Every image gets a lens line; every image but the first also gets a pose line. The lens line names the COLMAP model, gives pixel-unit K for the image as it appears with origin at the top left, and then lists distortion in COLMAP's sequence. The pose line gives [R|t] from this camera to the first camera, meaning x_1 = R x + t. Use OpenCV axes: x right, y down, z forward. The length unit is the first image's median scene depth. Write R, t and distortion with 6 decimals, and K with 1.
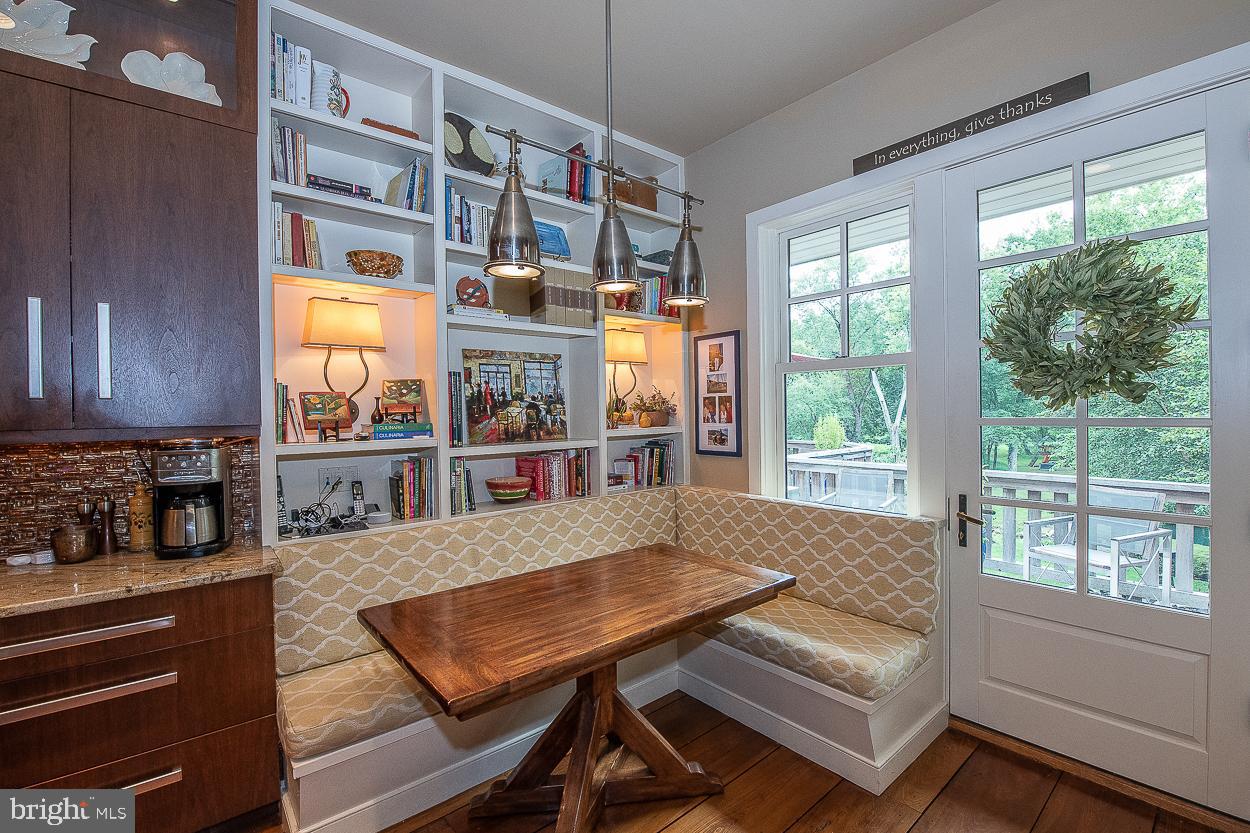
lens RADIAL K [[536.1, 0, 644.3], [0, 536.1, 417.6], [0, 0, 1]] dist [-0.020137, -0.000206]
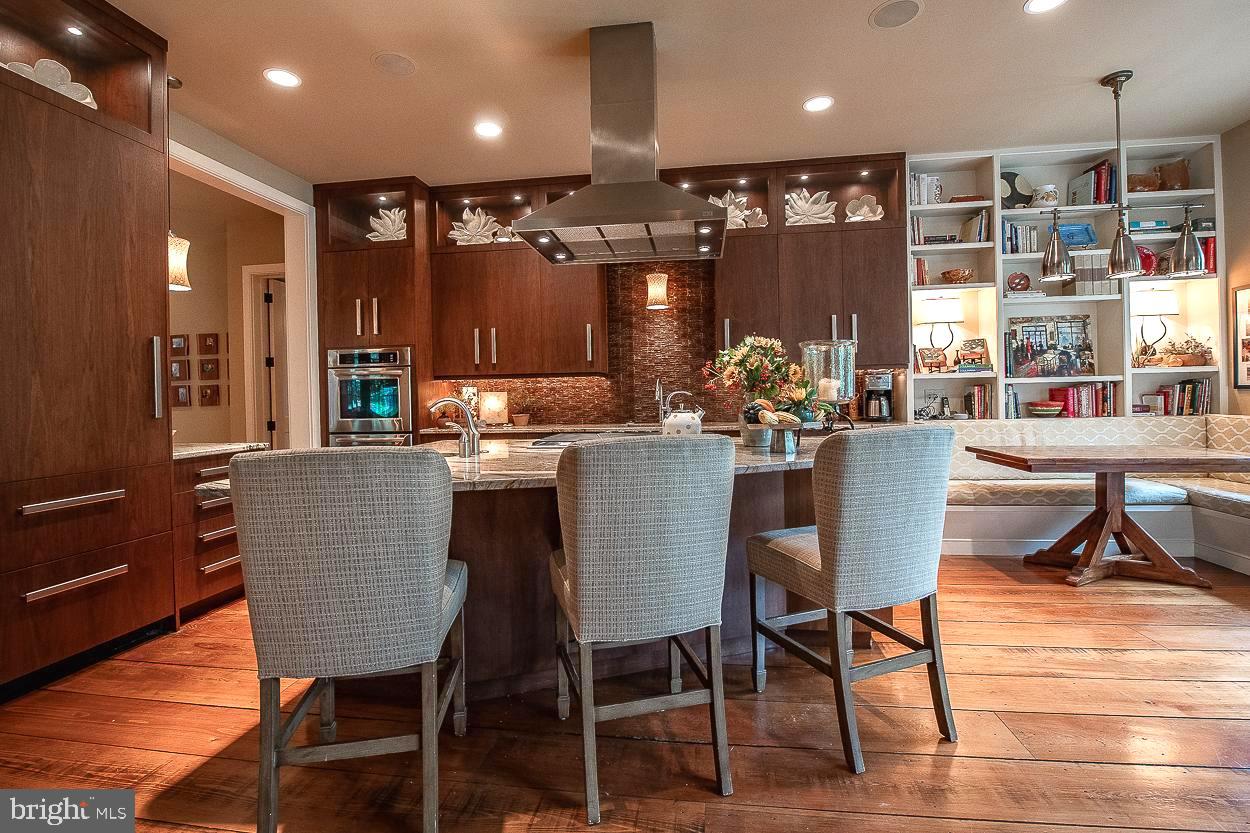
lens RADIAL K [[562.2, 0, 632.3], [0, 562.2, 398.9], [0, 0, 1]] dist [-0.001496, -0.009887]
pose [[0.658223, 0.005857, -0.752800, 0.163770], [0.001091, 0.999961, 0.008734, 0.089840], [0.752822, -0.006571, 0.658191, -0.884091]]
